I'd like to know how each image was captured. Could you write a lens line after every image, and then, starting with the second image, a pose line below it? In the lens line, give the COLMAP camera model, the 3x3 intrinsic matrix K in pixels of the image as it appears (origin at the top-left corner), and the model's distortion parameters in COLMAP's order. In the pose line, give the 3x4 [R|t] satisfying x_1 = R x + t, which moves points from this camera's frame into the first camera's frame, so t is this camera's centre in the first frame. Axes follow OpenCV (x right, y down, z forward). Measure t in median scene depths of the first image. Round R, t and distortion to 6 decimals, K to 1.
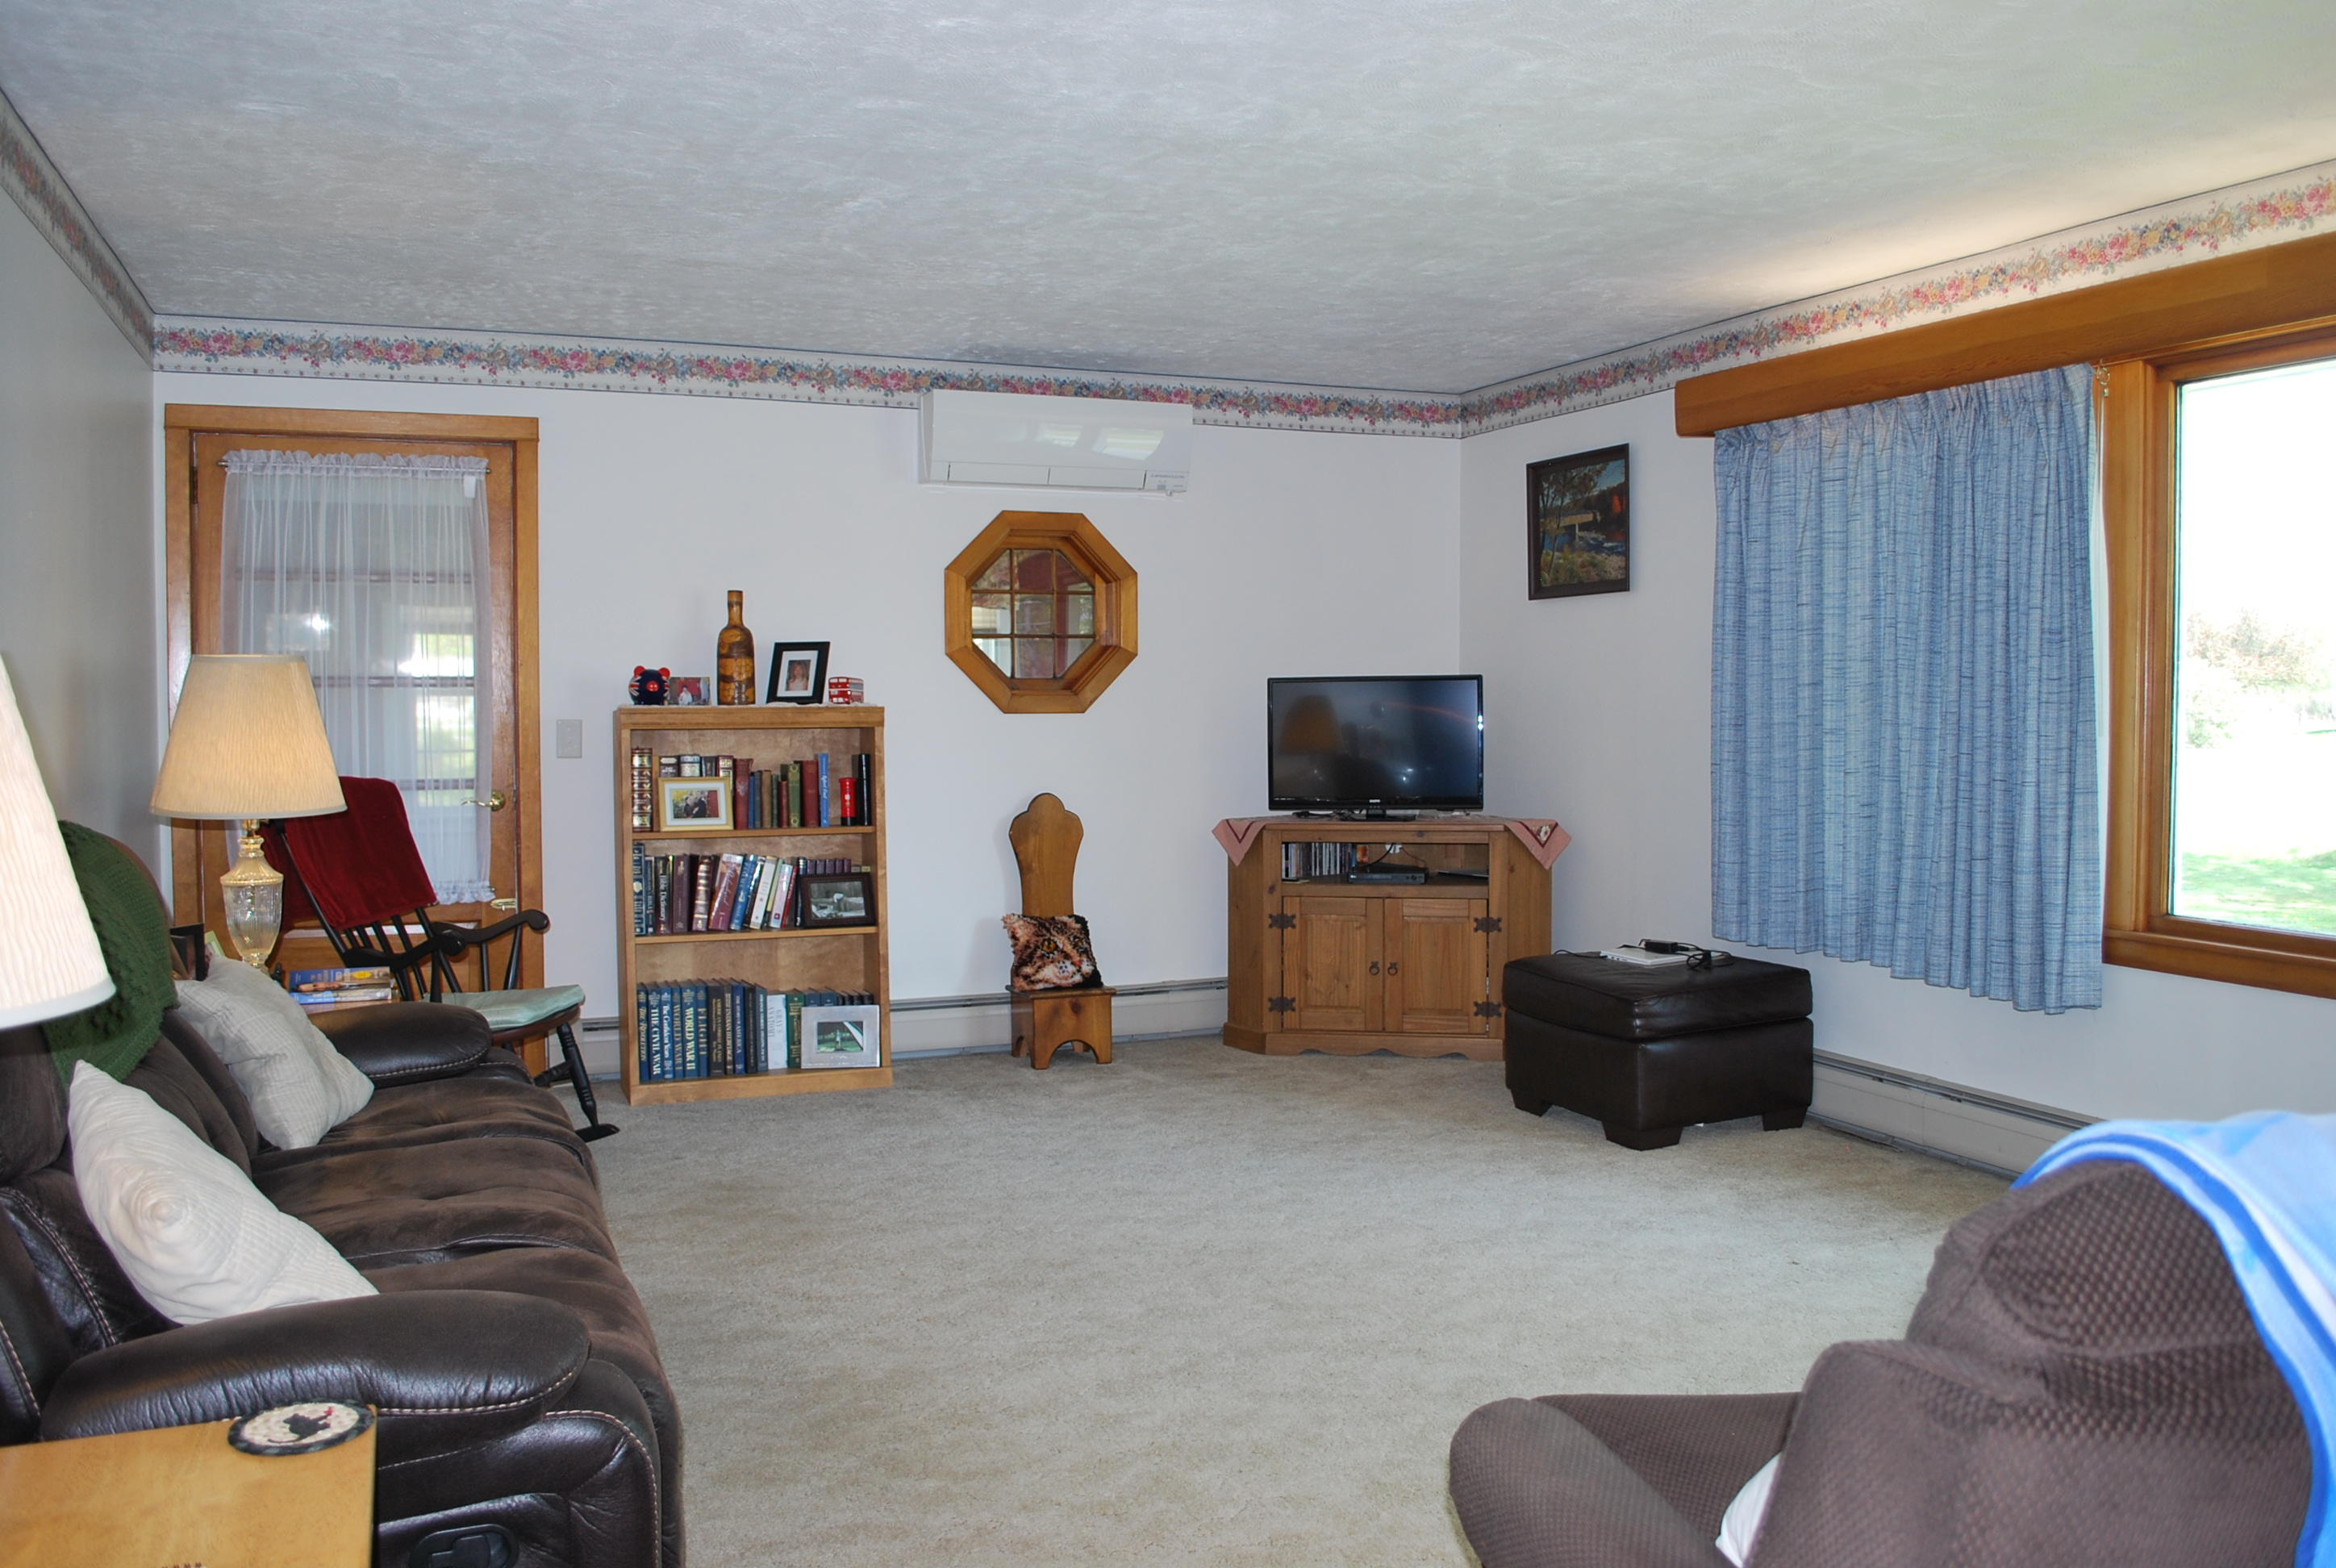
lens RADIAL K [[1853.7, 0, 1169.4], [0, 1853.7, 777.4], [0, 0, 1]] dist [-0.065294, 0.000239]
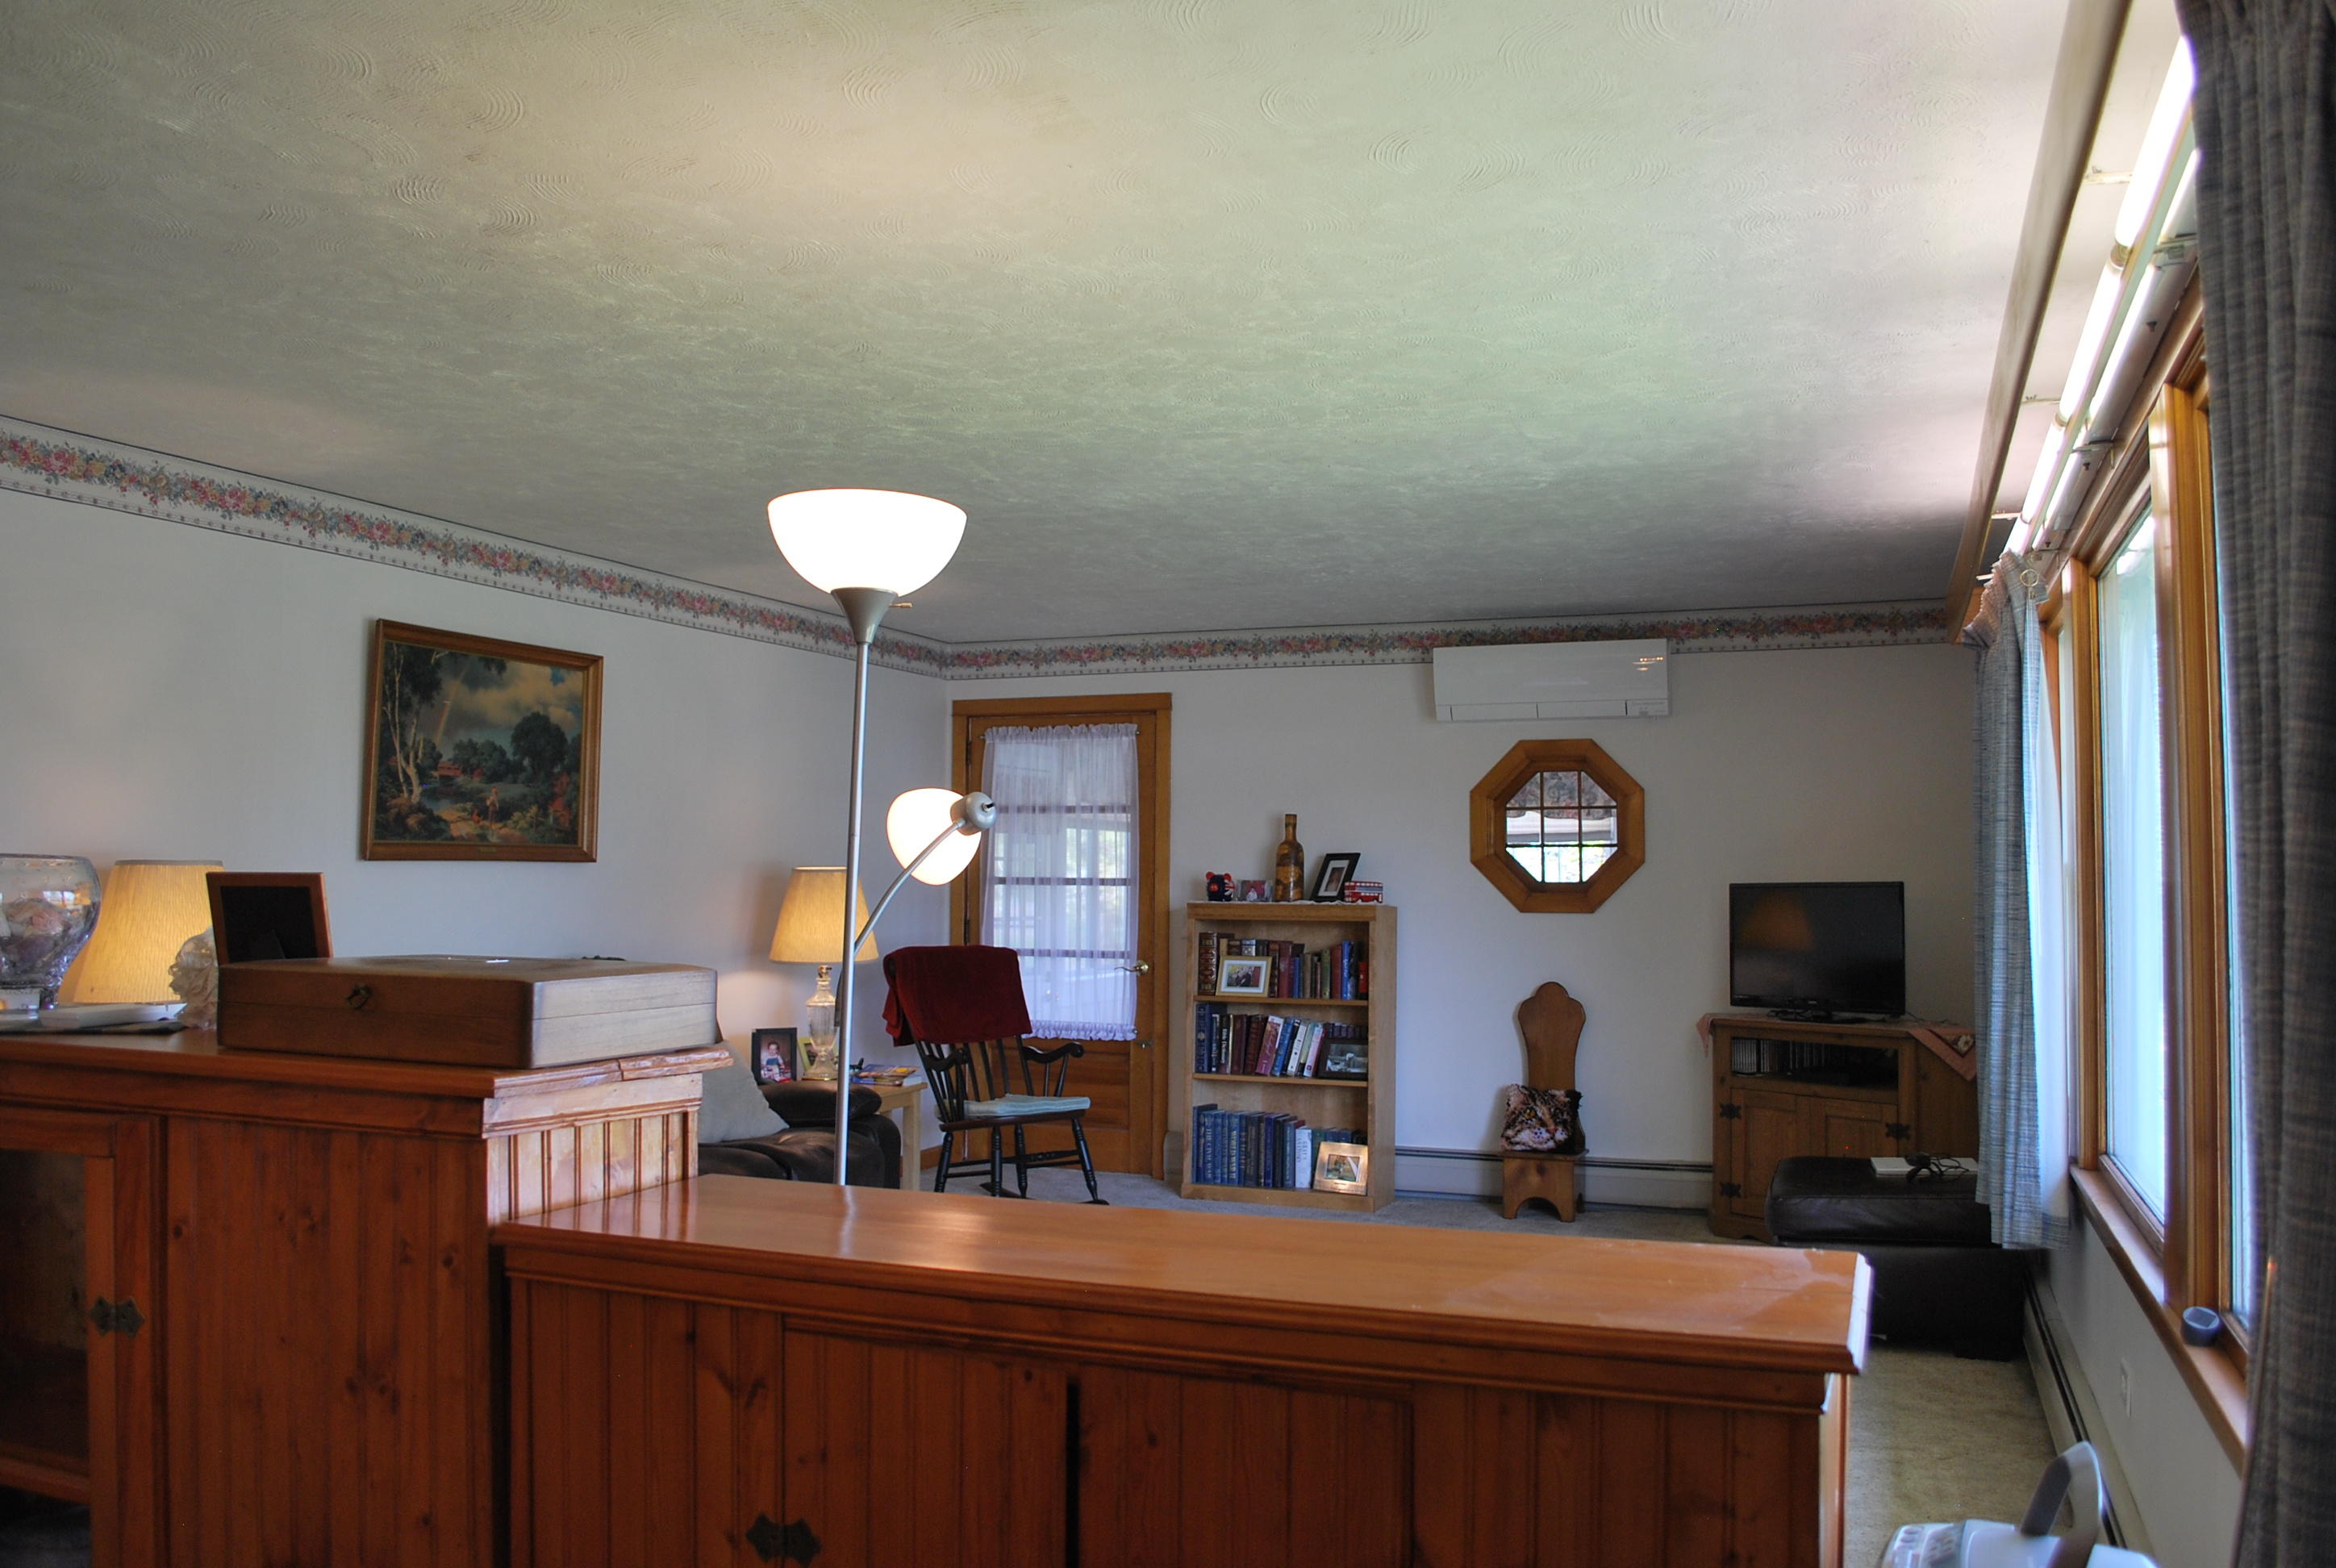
lens RADIAL K [[1853.7, 0, 1167.4], [0, 1853.7, 789.9], [0, 0, 1]] dist [-0.065294, 0.000239]
pose [[0.720788, -0.026734, -0.692640, 0.606868], [-0.039173, 0.996088, -0.079210, -0.010982], [0.692048, 0.084227, 0.716921, -0.001604]]
